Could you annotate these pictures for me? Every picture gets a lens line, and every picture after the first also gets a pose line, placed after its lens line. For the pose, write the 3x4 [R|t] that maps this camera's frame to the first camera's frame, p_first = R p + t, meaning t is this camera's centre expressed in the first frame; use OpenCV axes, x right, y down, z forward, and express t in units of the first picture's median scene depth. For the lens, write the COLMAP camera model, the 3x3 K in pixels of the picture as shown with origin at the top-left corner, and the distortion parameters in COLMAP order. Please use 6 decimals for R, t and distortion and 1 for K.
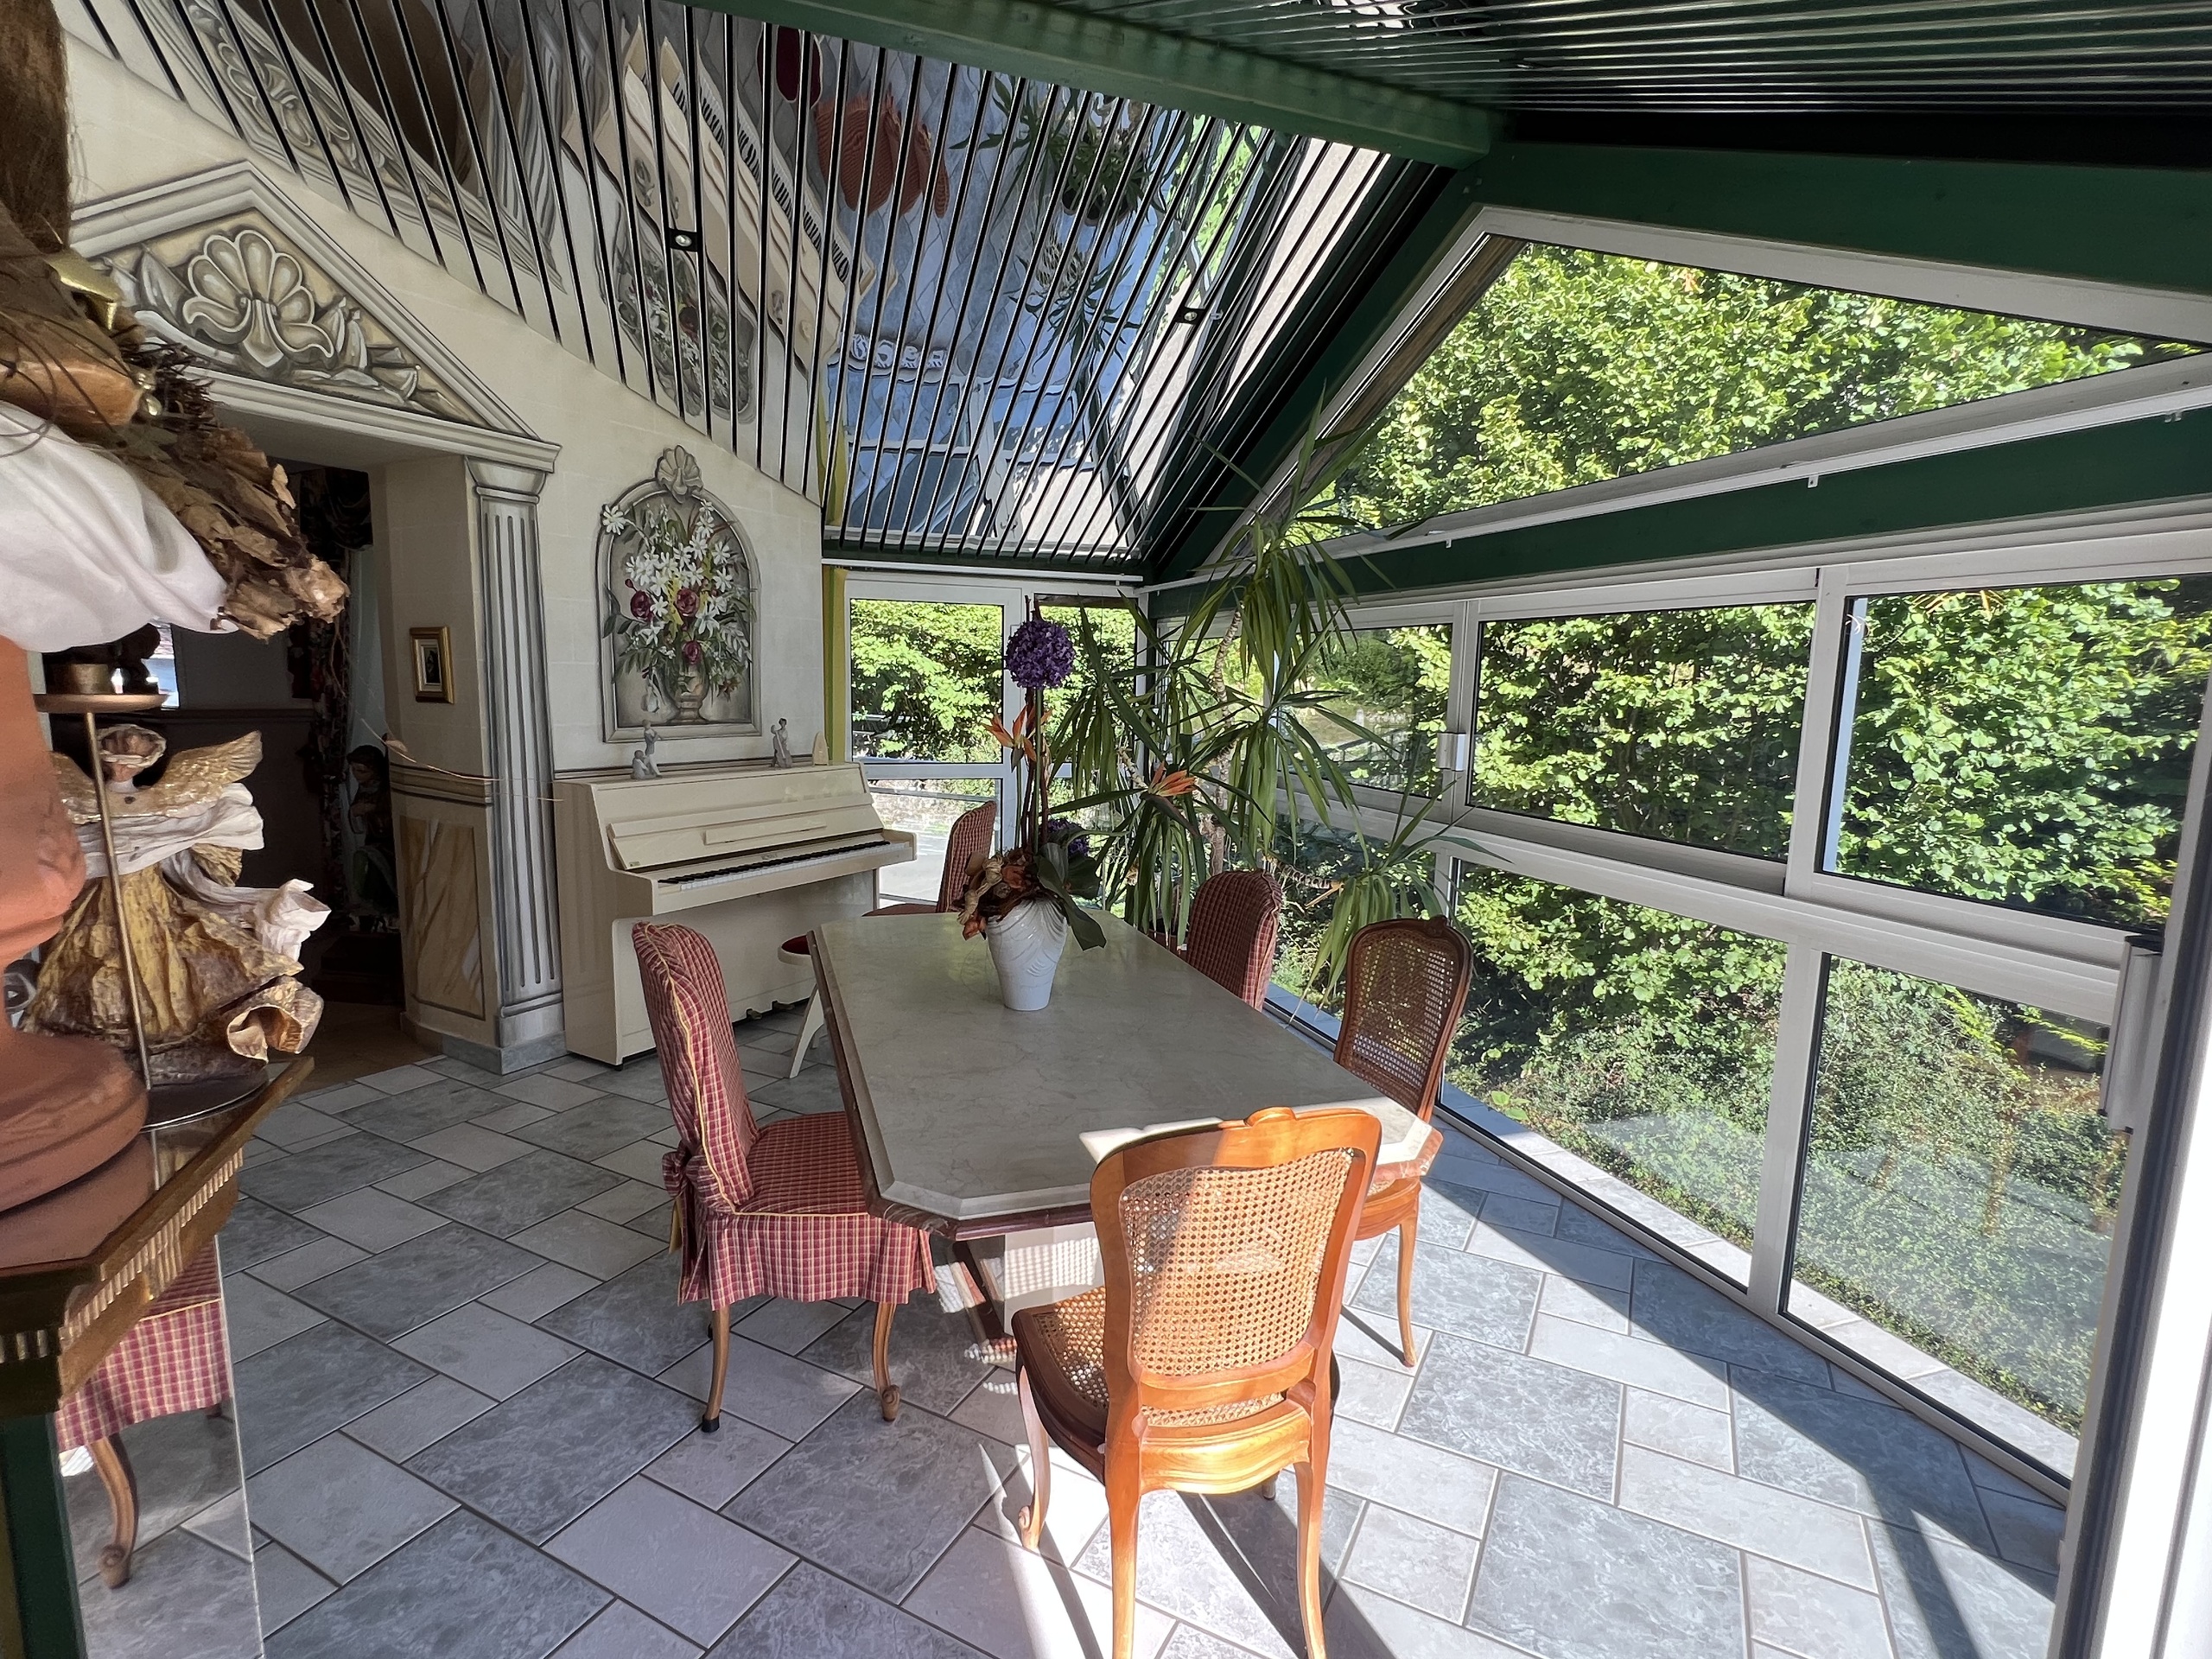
lens RADIAL K [[1083.0, 0, 1106.0], [0, 1083.0, 829.5], [0, 0, 1]] dist [-0.002285, 0.000042]
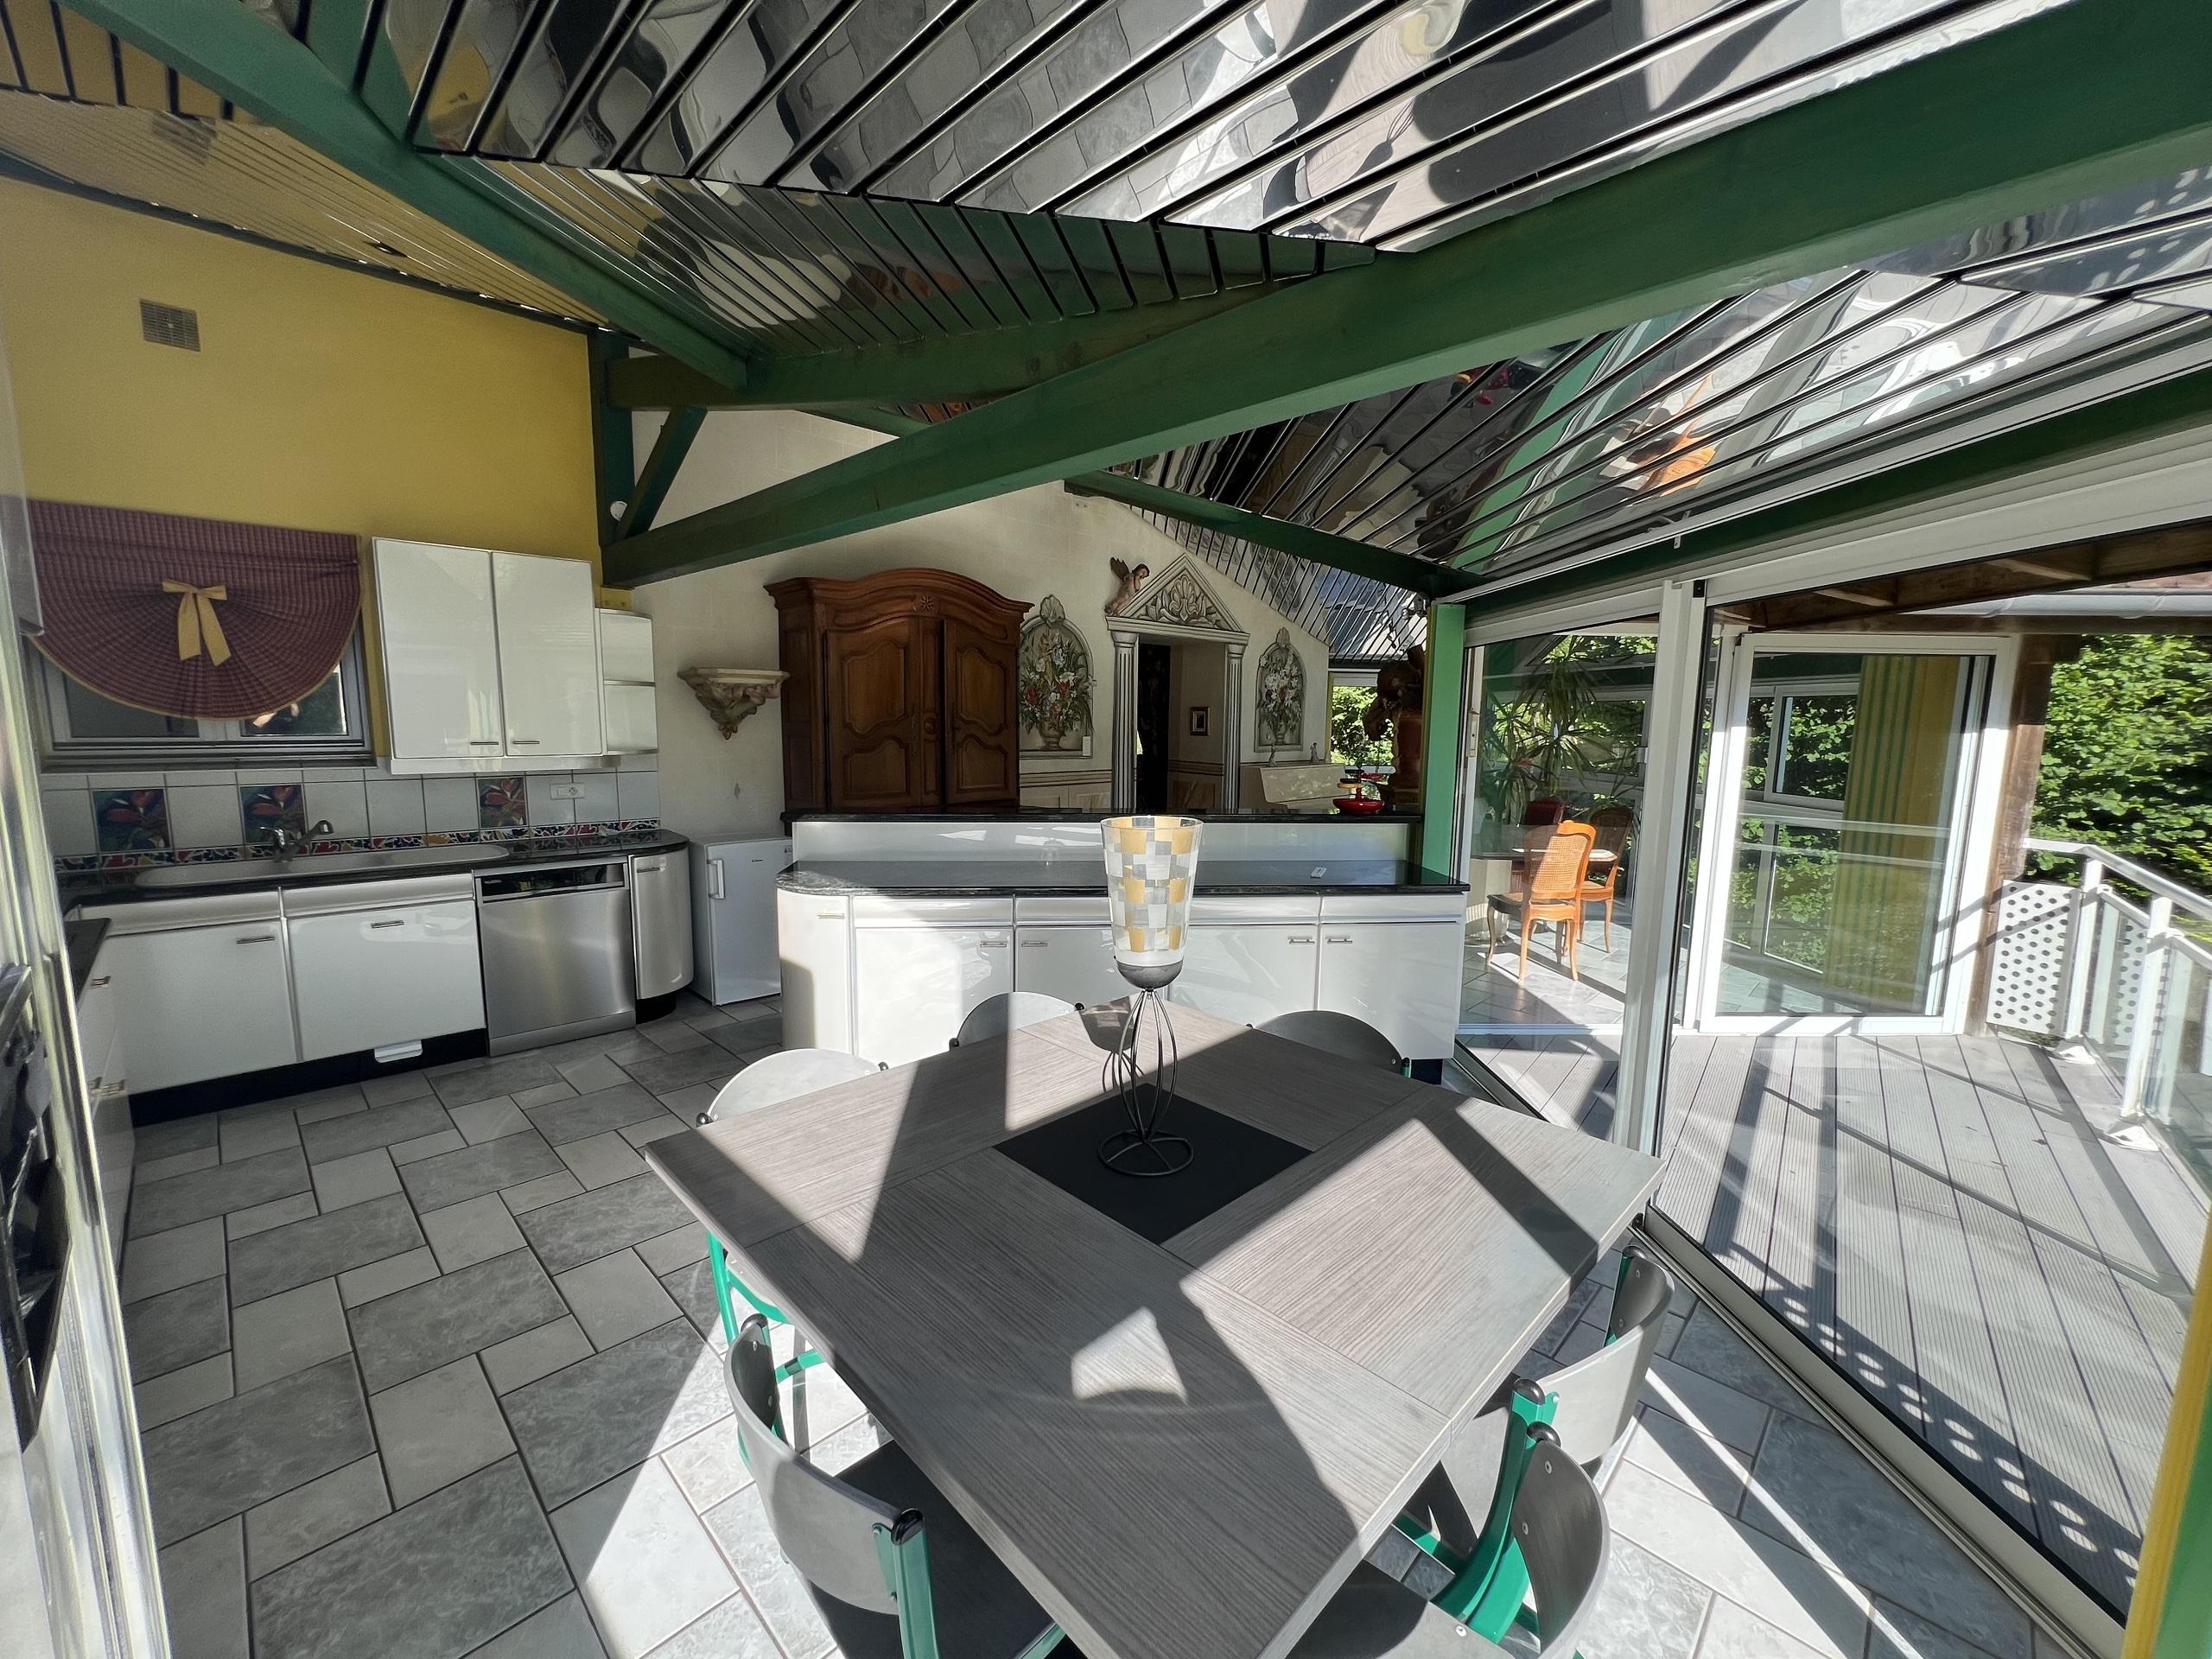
lens RADIAL K [[885.2, 0, 1106.0], [0, 885.2, 829.5], [0, 0, 1]] dist [-0.004779, -0.000179]
pose [[0.958358, 0.027131, -0.284278, -0.206991], [-0.030764, 0.999492, -0.008323, 0.117917], [0.283907, 0.016722, 0.958706, -0.976380]]
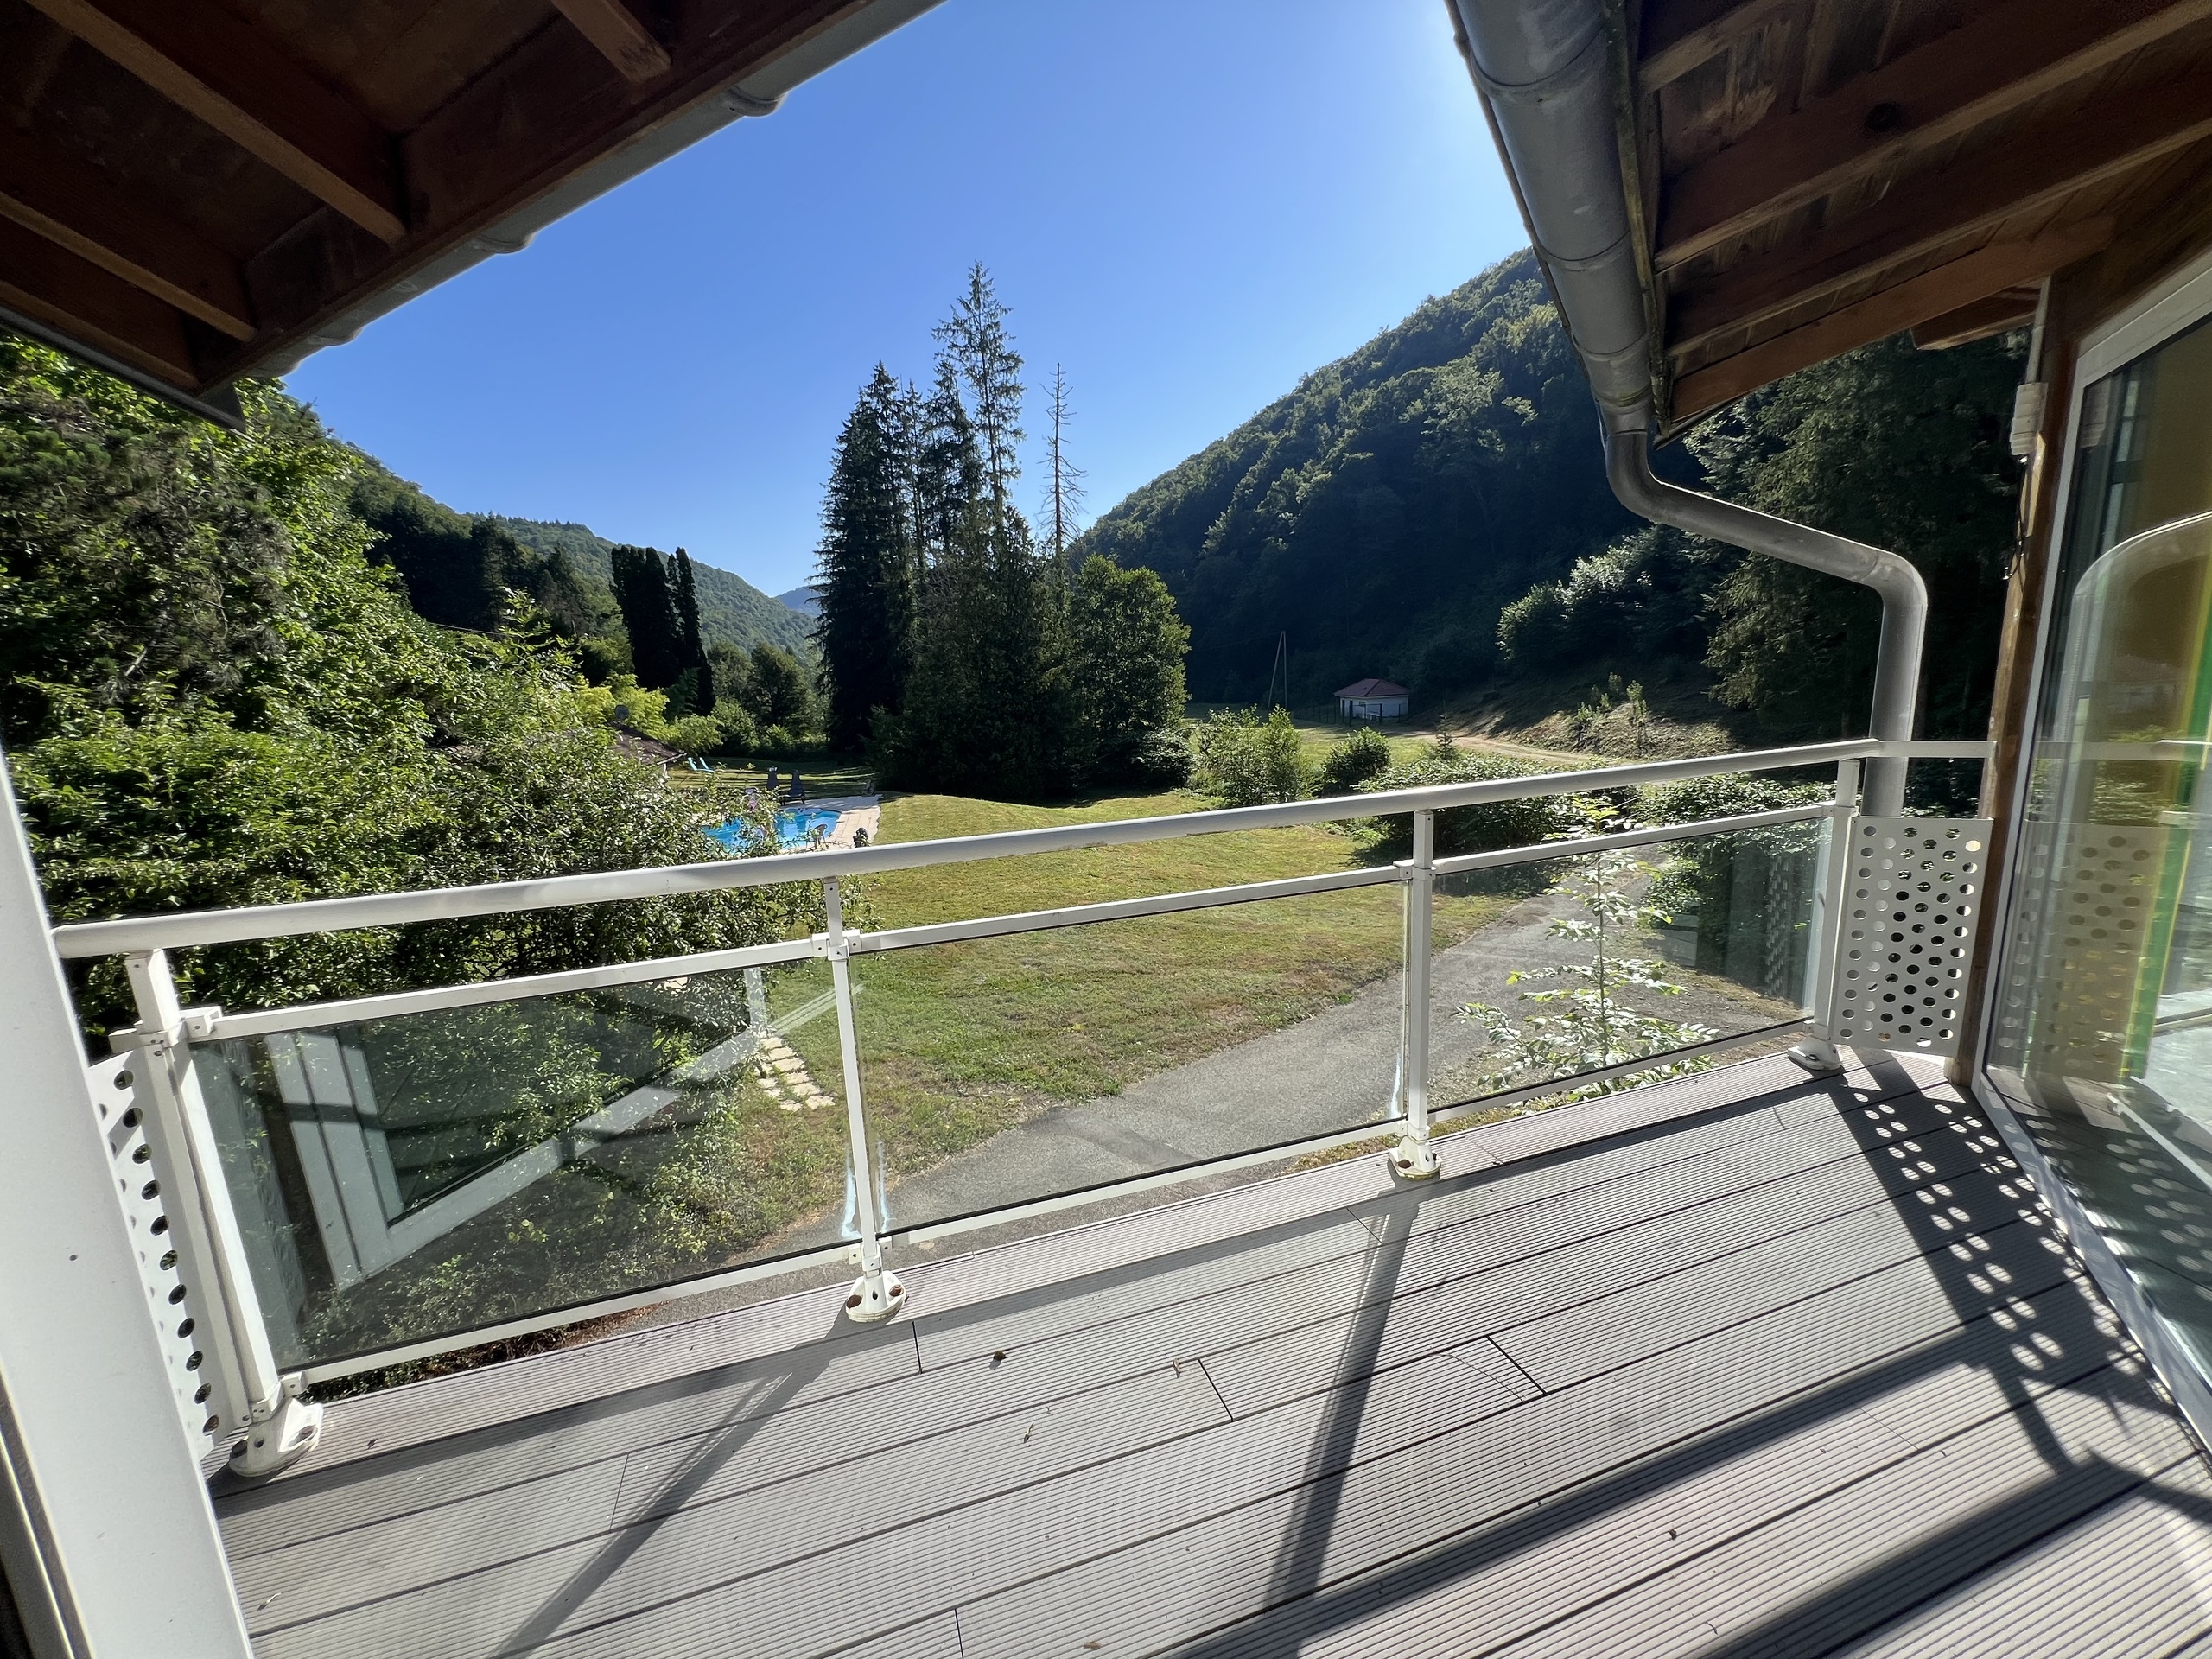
lens RADIAL K [[885.2, 0, 1106.0], [0, 885.2, 829.5], [0, 0, 1]] dist [-0.004779, -0.000179]
pose [[-0.649408, -0.126543, 0.749837, 0.349980], [0.144286, 0.947640, 0.284886, -0.078376], [-0.746626, 0.293198, -0.597147, 1.322140]]
